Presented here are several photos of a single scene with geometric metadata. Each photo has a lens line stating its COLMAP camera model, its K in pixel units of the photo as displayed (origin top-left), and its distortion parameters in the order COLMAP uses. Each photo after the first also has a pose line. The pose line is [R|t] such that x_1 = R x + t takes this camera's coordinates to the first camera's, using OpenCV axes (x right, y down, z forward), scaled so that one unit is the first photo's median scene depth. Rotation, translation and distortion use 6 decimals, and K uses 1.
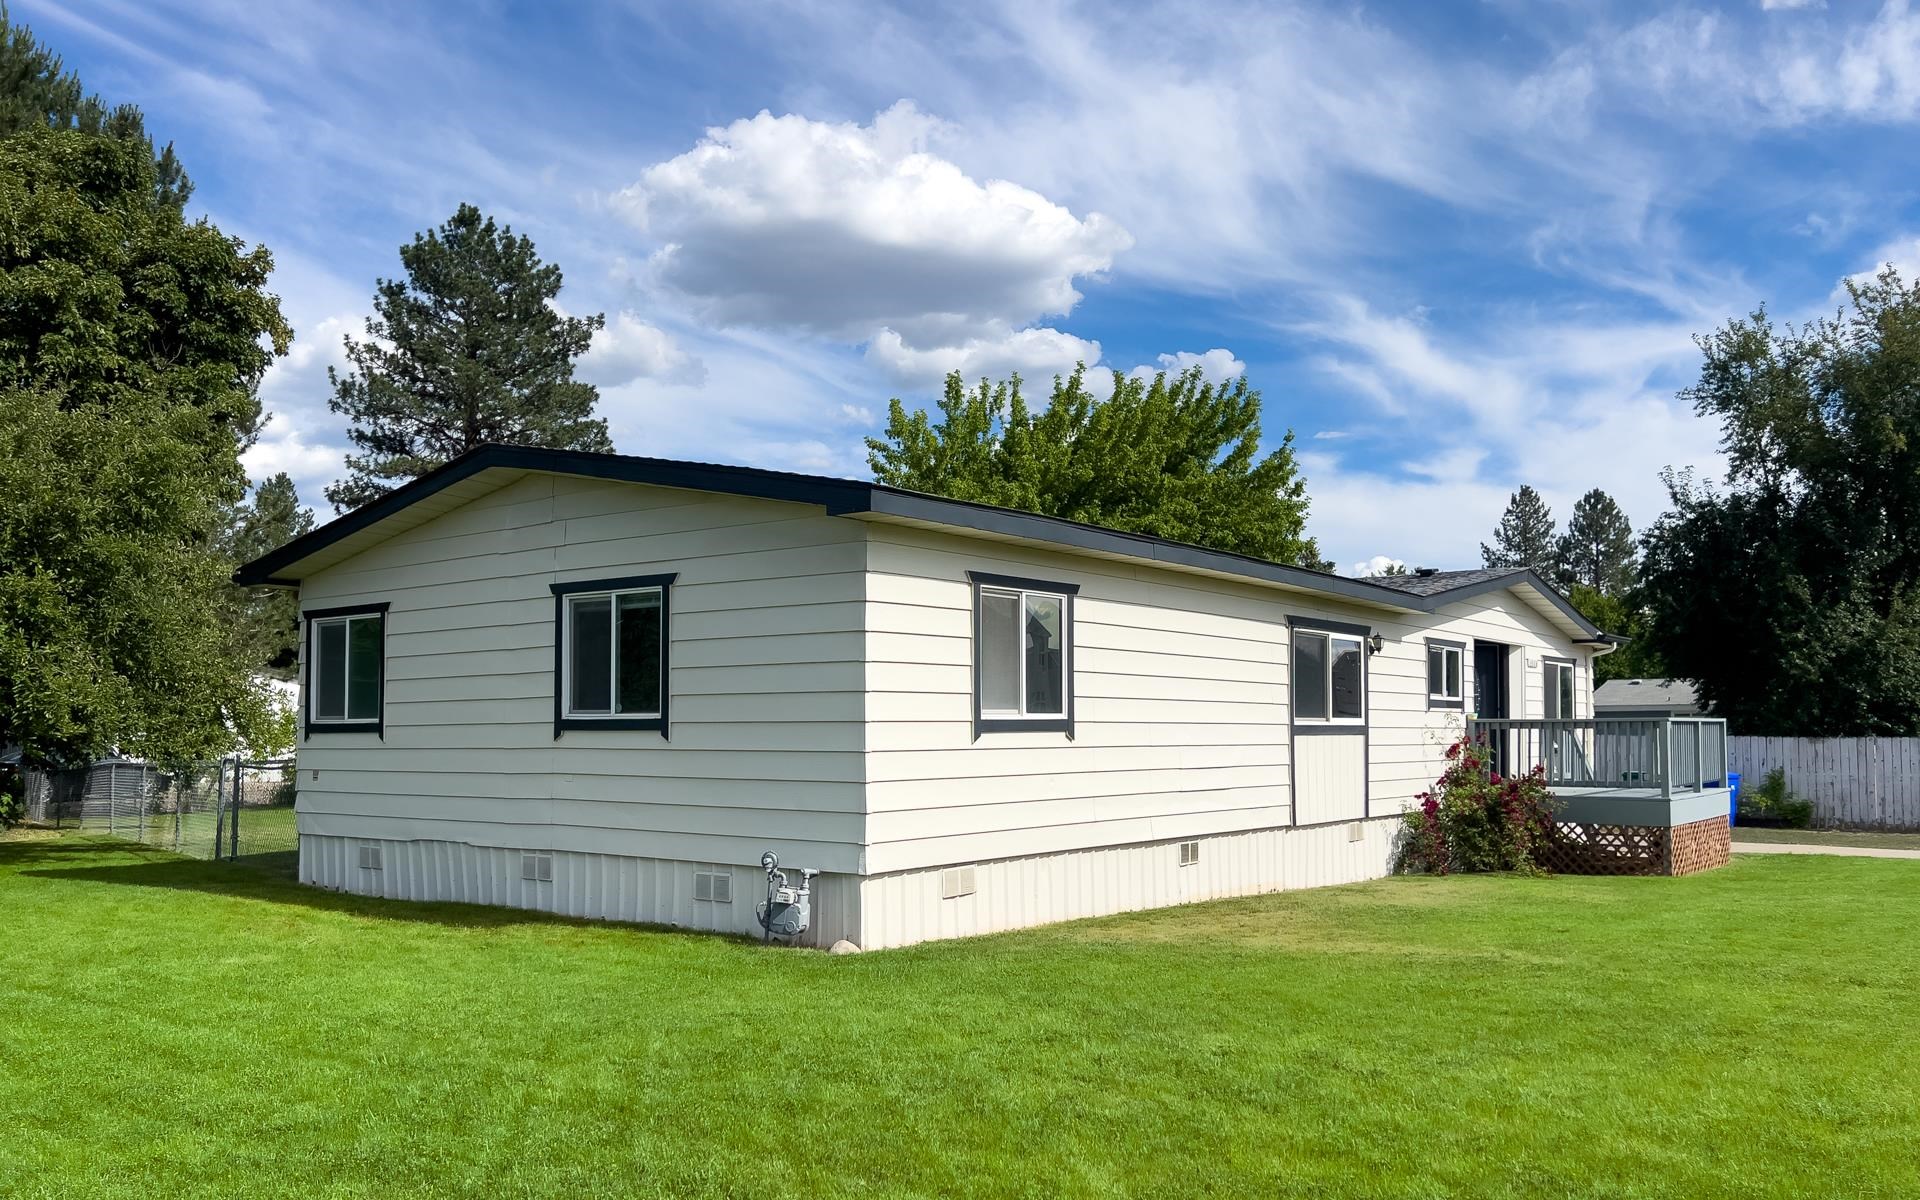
lens RADIAL K [[1416.2, 0, 930.2], [0, 1416.2, 663.8], [0, 0, 1]] dist [-0.038272, 0.096685]
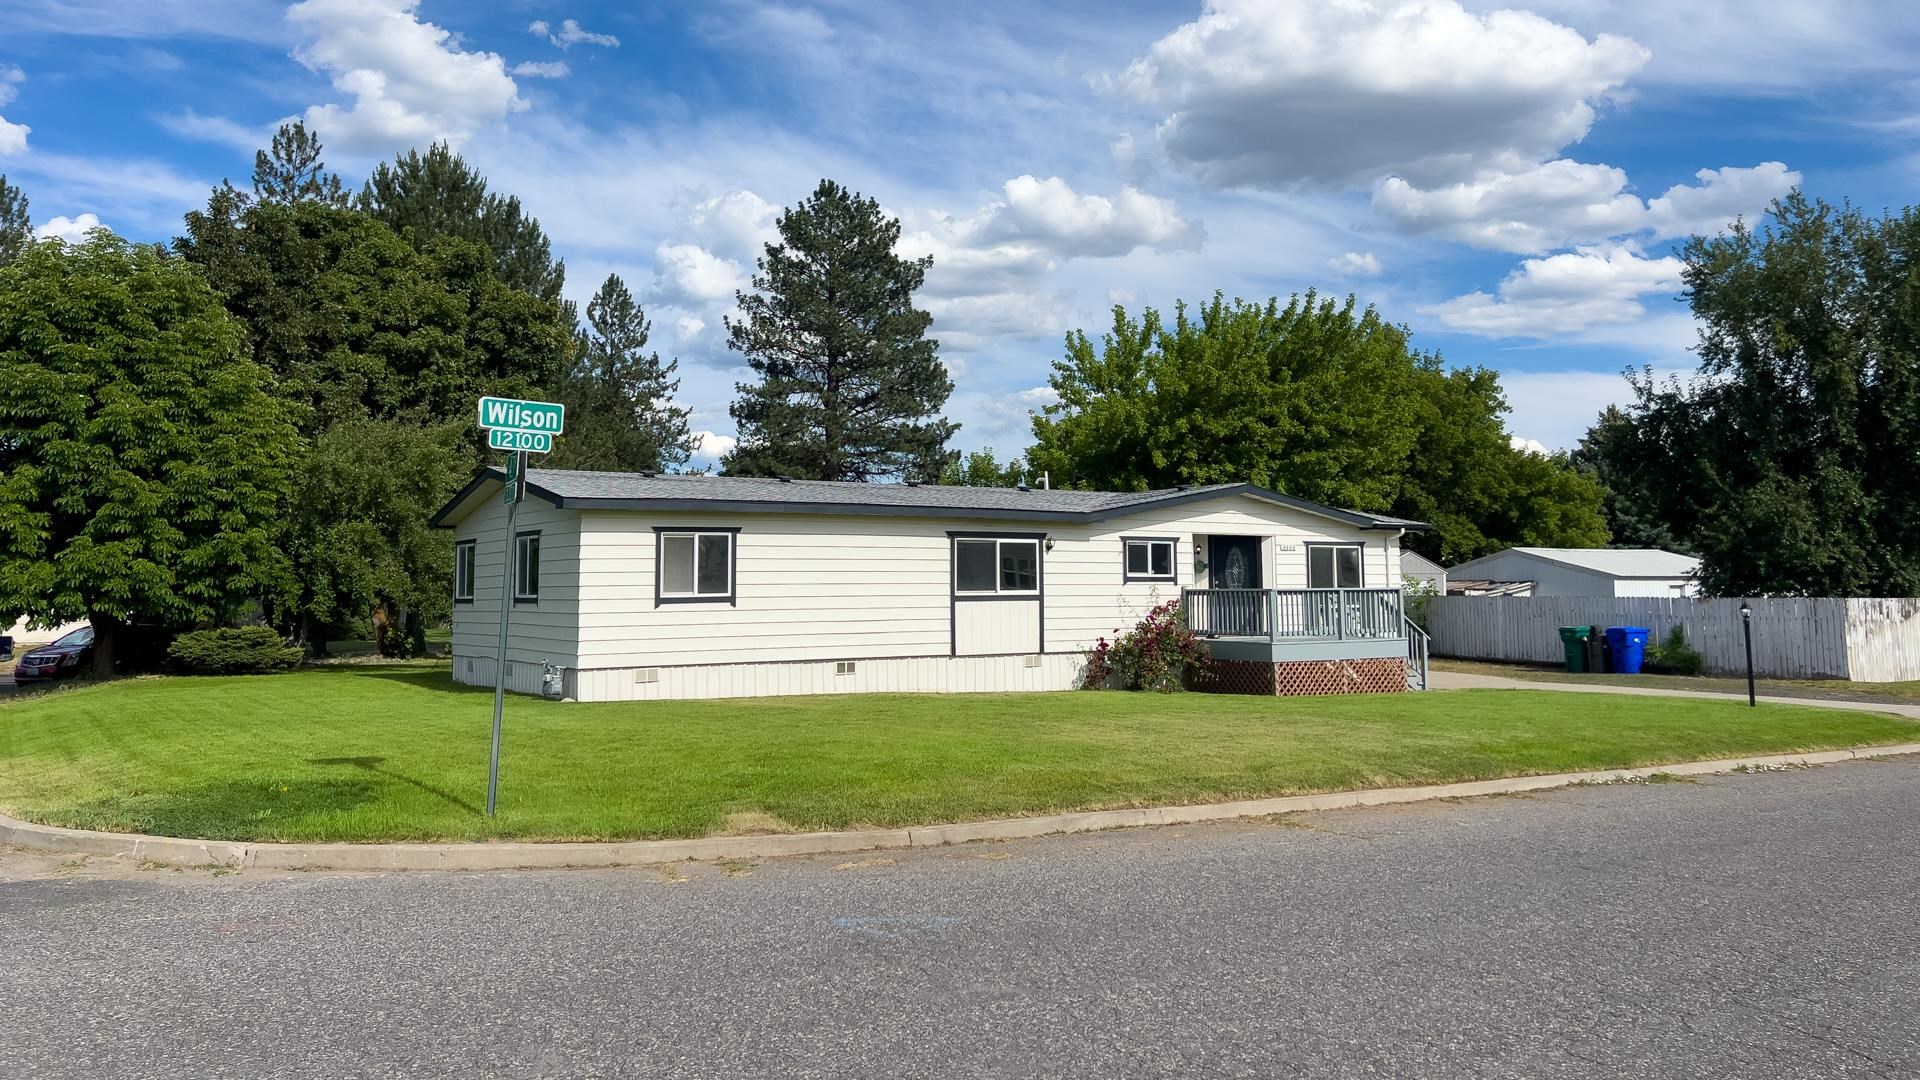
lens RADIAL K [[1337.5, 0, 956.4], [0, 1337.5, 452.7], [0, 0, 1]] dist [0.038589, -0.000104]
pose [[0.950166, -0.038439, -0.309366, 0.350820], [0.022047, 0.998170, -0.056312, -0.017343], [0.310964, 0.046685, 0.949274, -0.247202]]
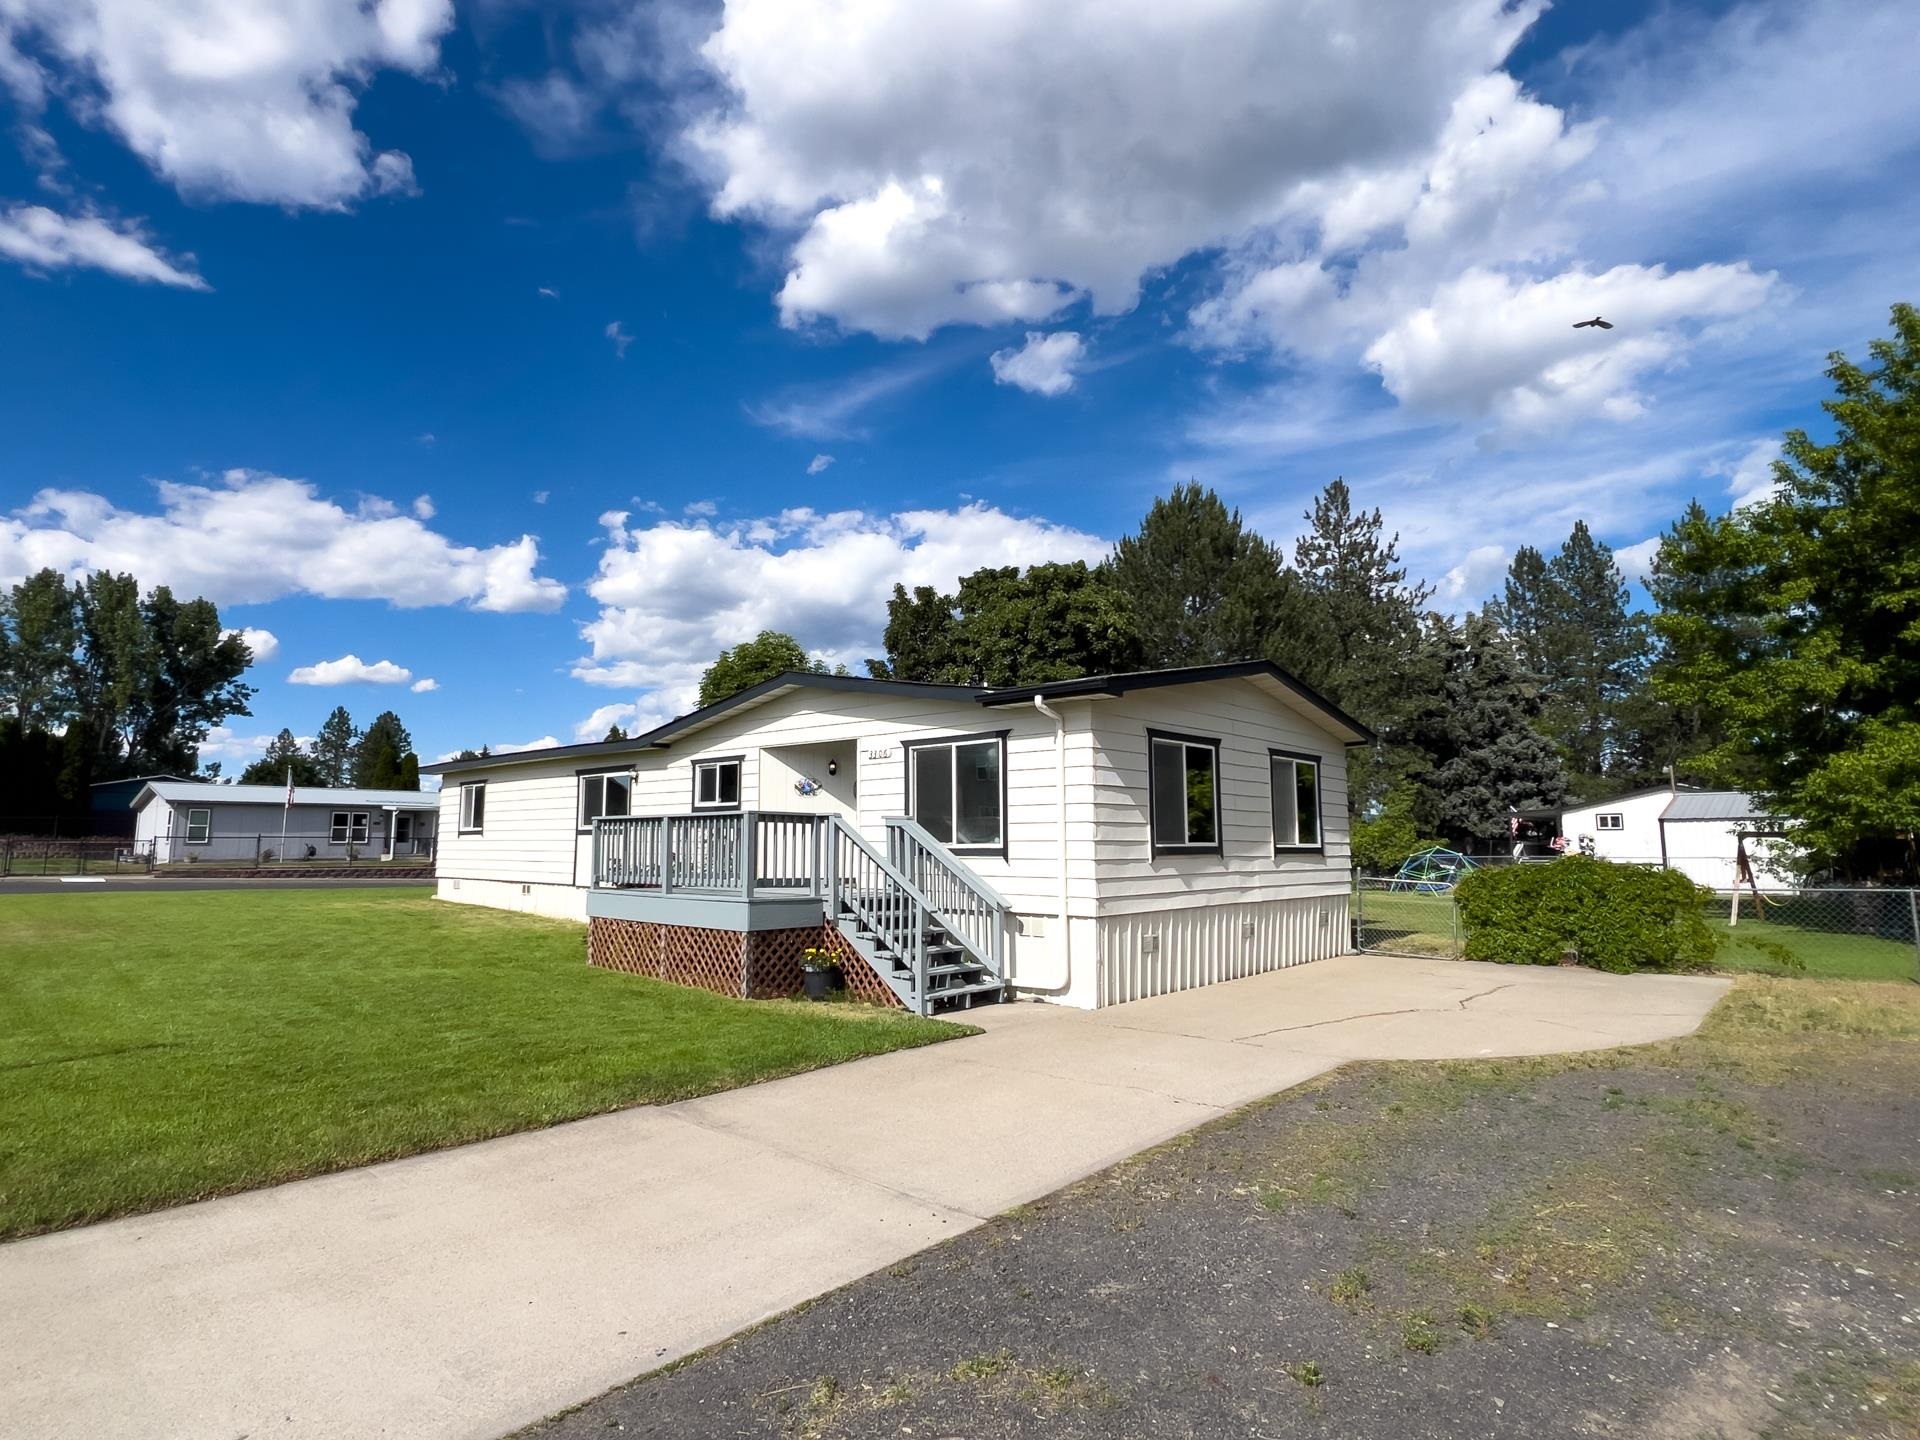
lens RADIAL K [[1001.4, 0, 960.0], [0, 1001.4, 712.3], [0, 0, 1]] dist [-0.004763, -0.001071]
pose [[-0.046243, -0.128761, -0.990597, 0.703036], [0.048865, 0.990179, -0.130988, 0.039756], [0.997734, -0.054463, -0.039497, 0.711124]]
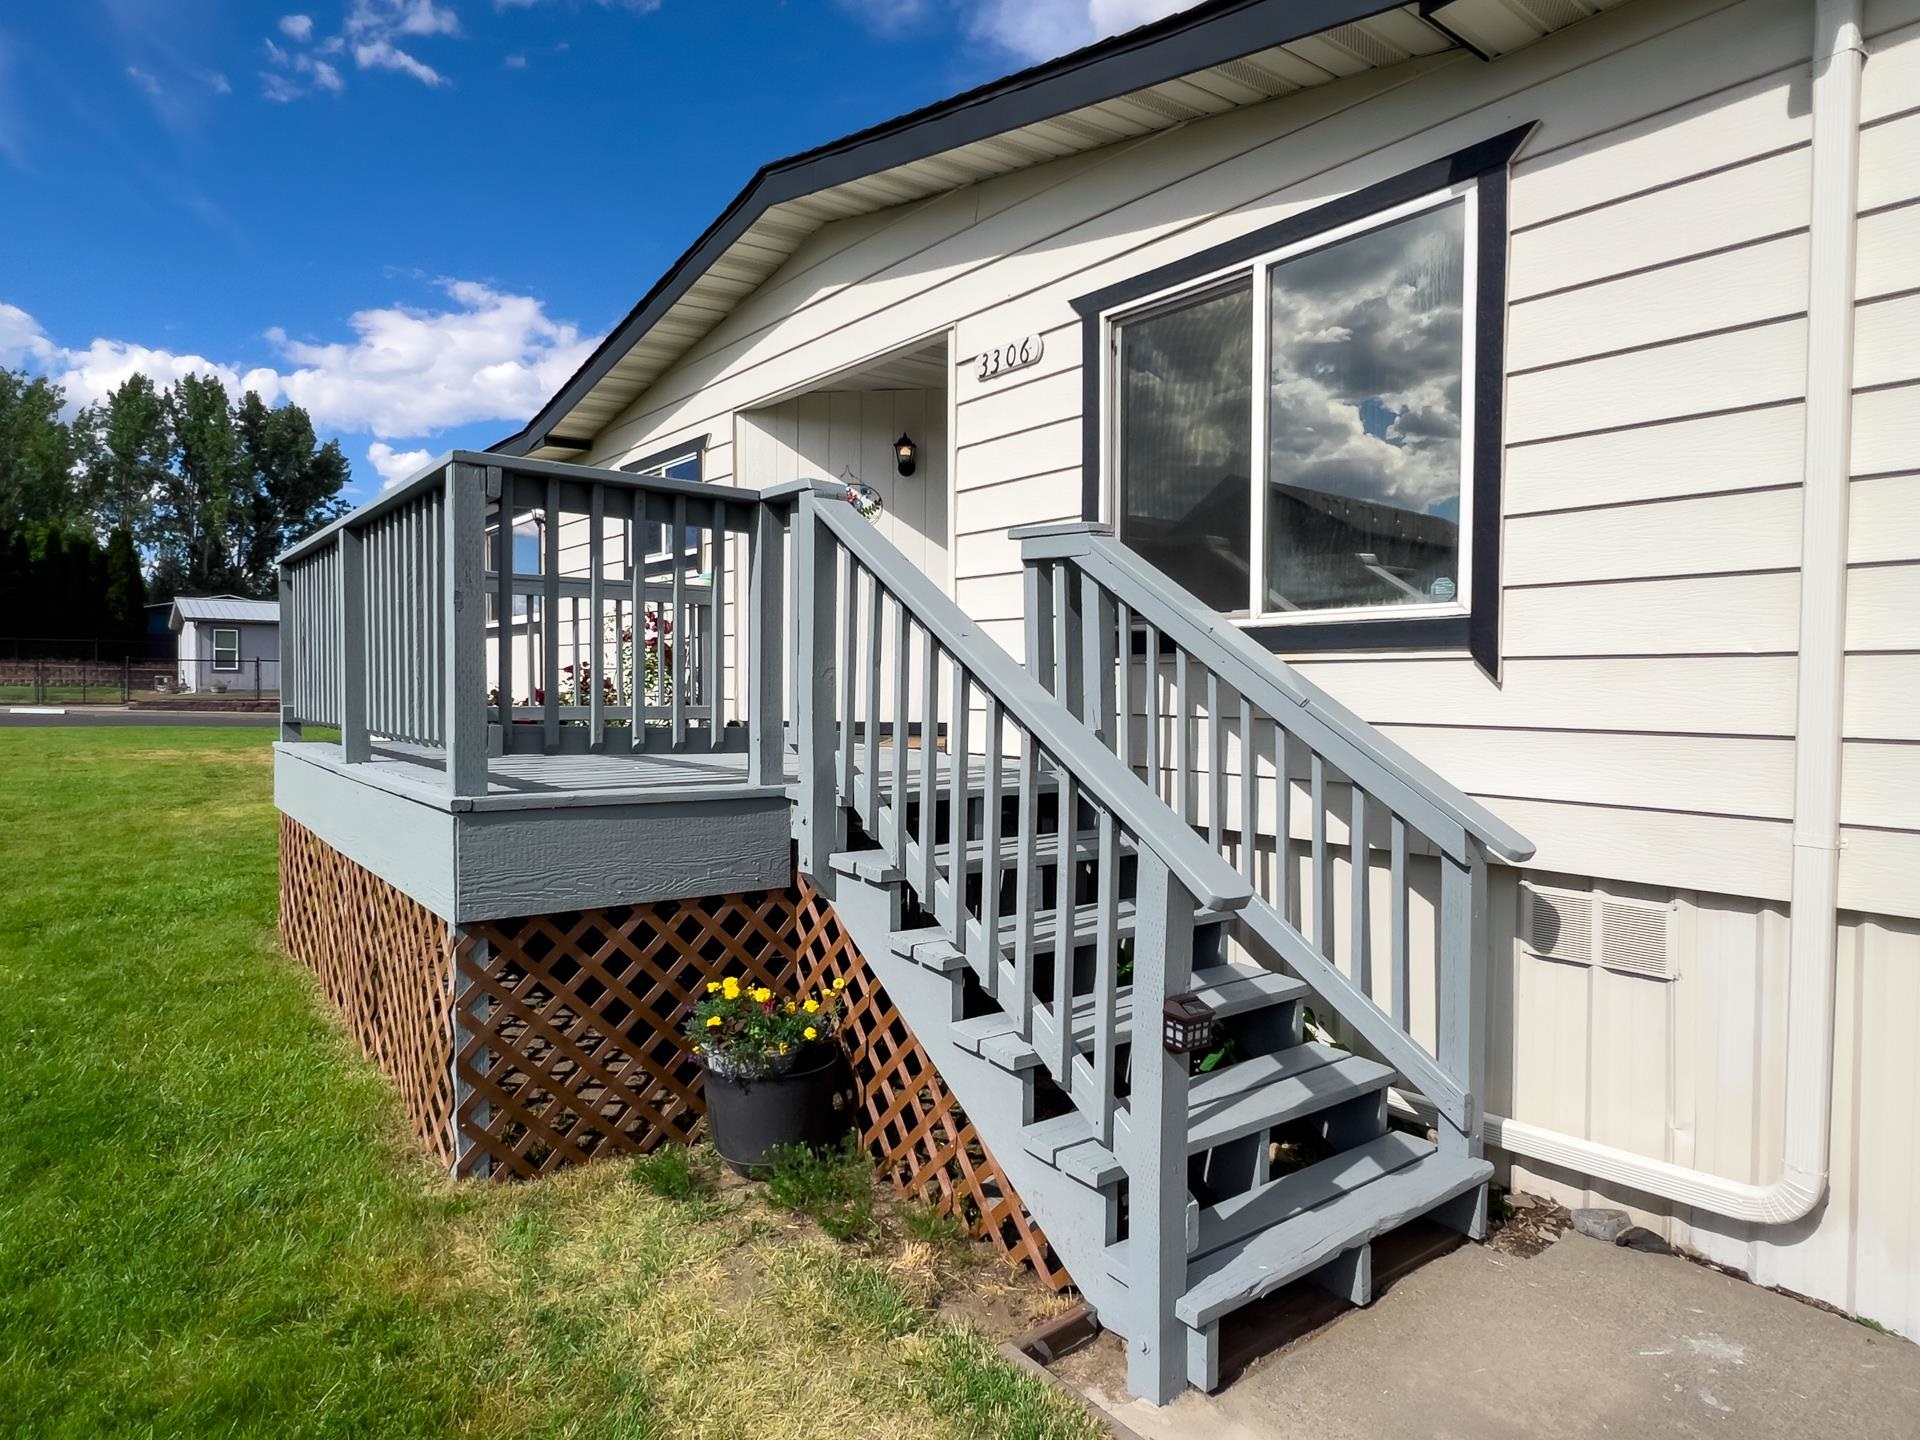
lens RADIAL K [[1112.3, 0, 960.0], [0, 1112.3, 720.0], [0, 0, 1]] dist [0.000717, 0.000576]
pose [[-0.208921, 0.028035, -0.977531, 0.439850], [0.036181, 0.999126, 0.020922, 0.047578], [0.977263, -0.030997, -0.209753, 0.684154]]
